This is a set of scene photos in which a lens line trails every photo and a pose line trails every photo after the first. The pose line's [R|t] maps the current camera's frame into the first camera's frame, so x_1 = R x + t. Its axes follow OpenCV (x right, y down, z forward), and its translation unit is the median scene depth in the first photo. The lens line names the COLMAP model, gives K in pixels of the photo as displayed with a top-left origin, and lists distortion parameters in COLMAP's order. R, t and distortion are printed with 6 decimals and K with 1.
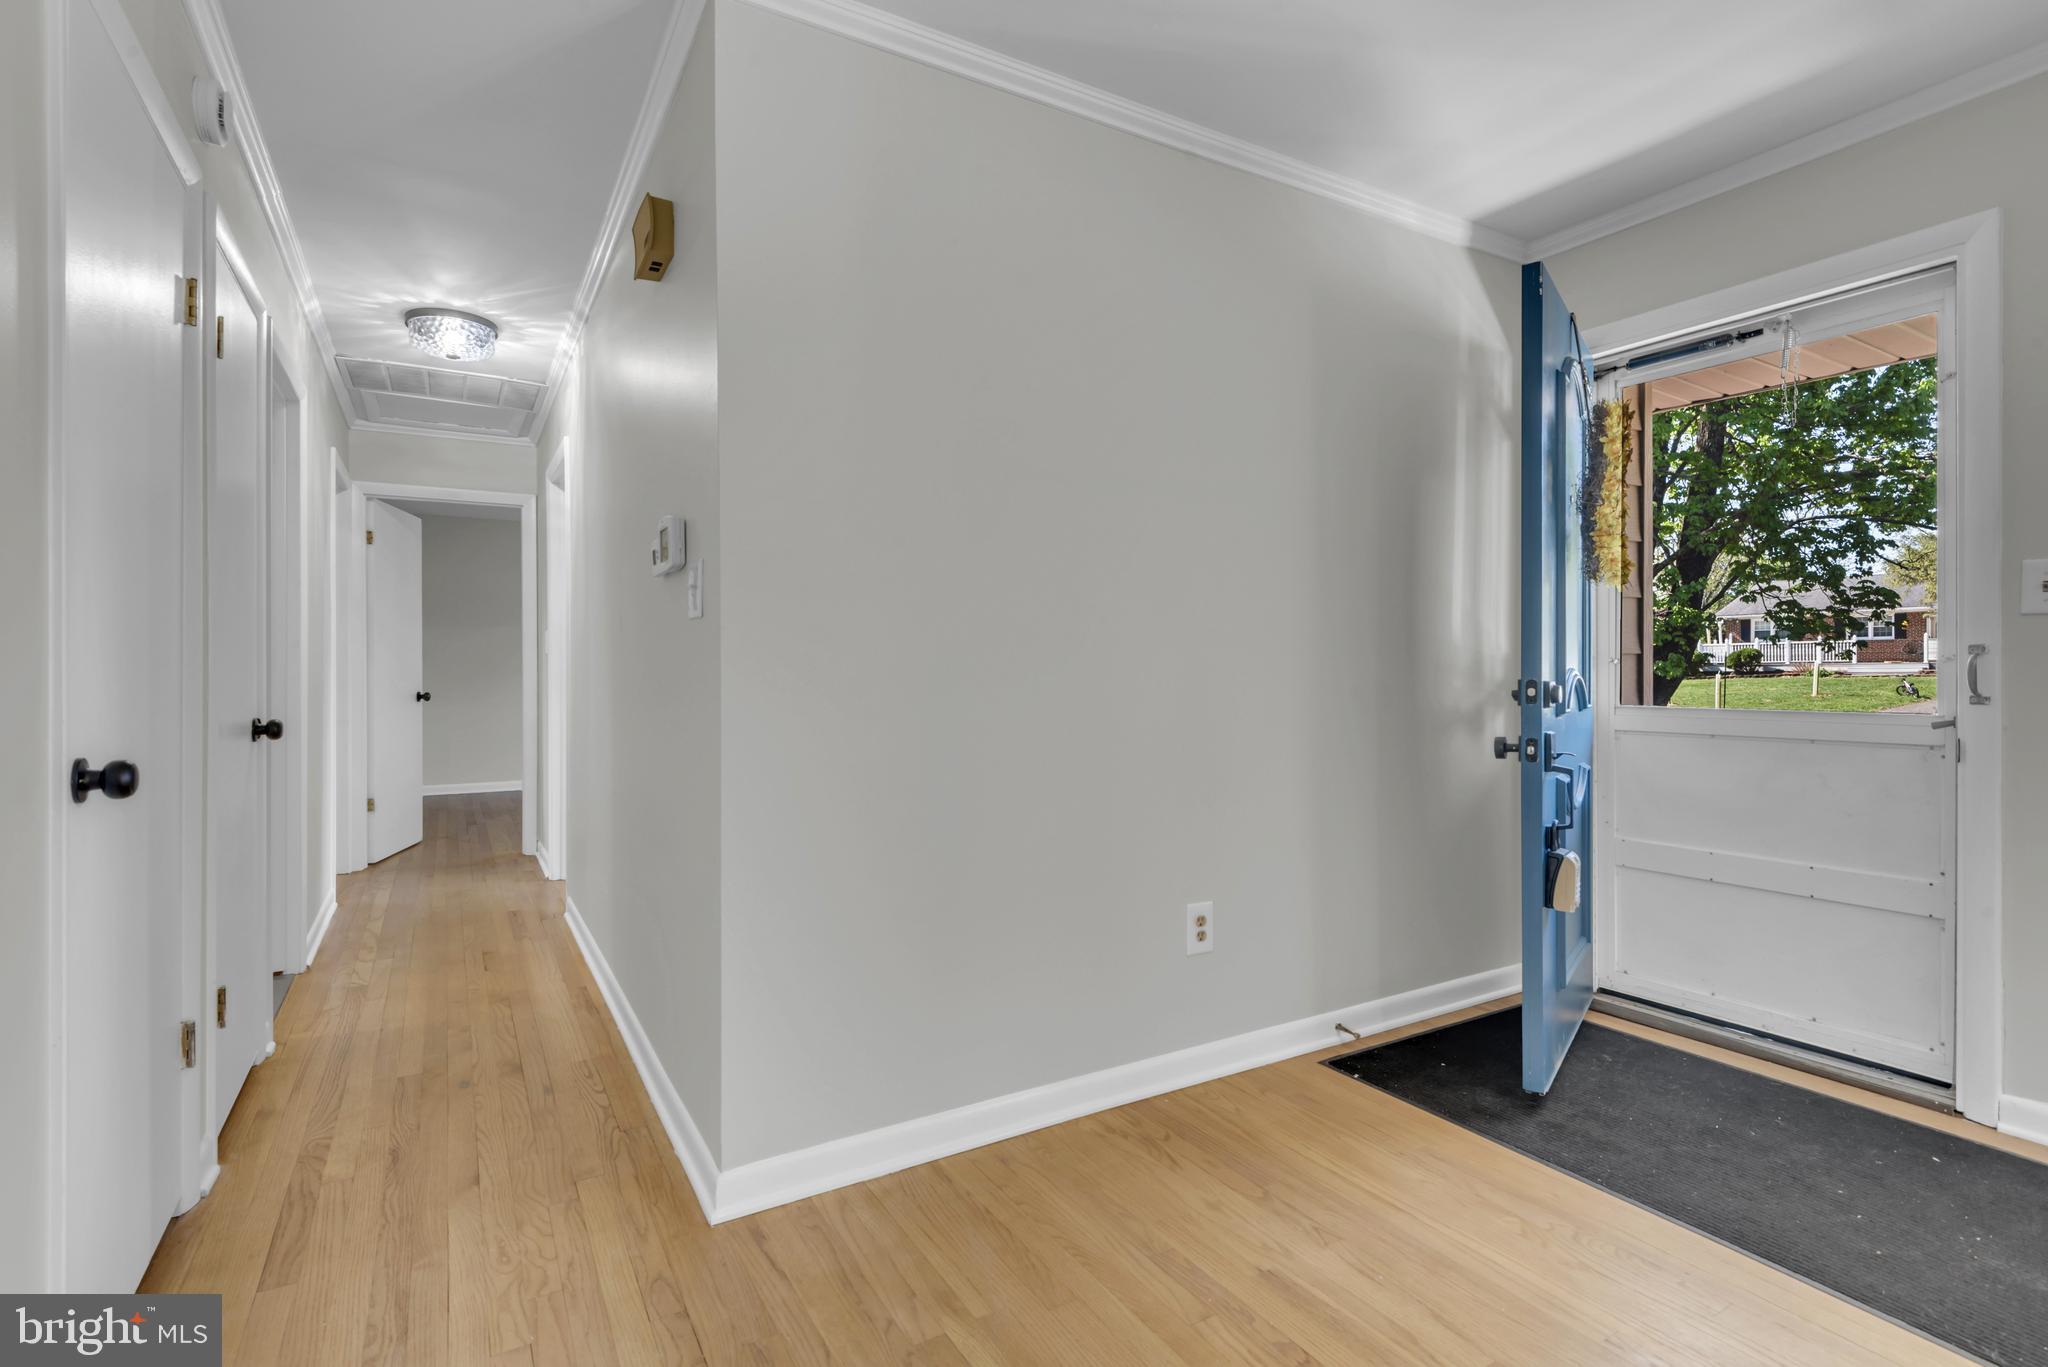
lens RADIAL K [[933.2, 0, 1023.1], [0, 933.2, 673.9], [0, 0, 1]] dist [0.029981, -0.010334]
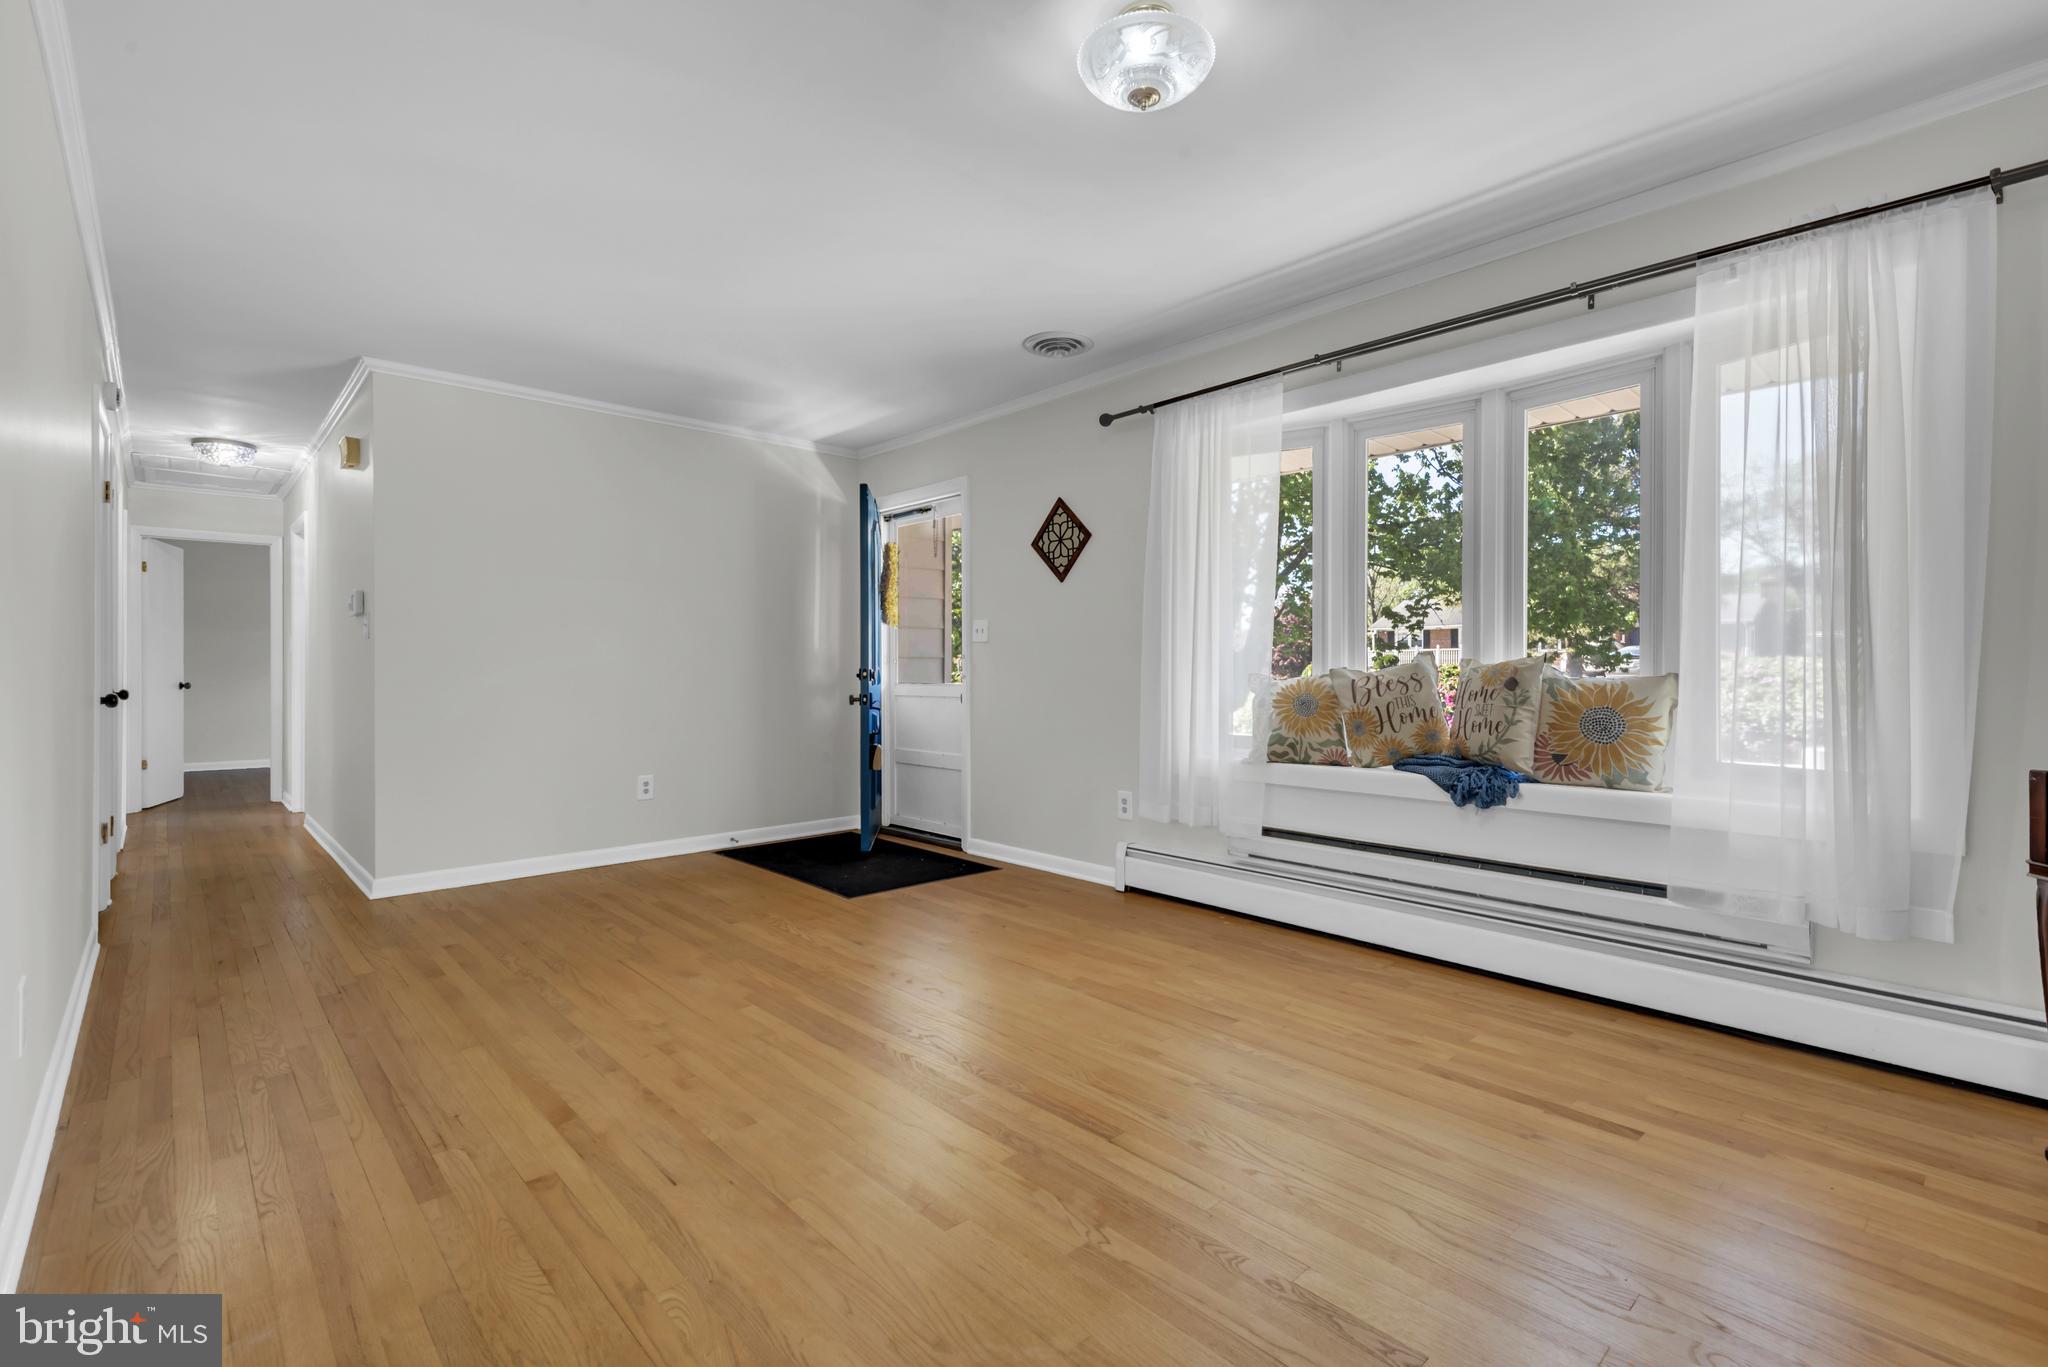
lens RADIAL K [[923.6, 0, 1019.8], [0, 923.6, 660.7], [0, 0, 1]] dist [0.011915, -0.007820]
pose [[0.980832, -0.001907, 0.194848, 0.408909], [0.003301, 0.999971, -0.006829, 0.003971], [-0.194830, 0.007341, 0.980810, -0.801803]]
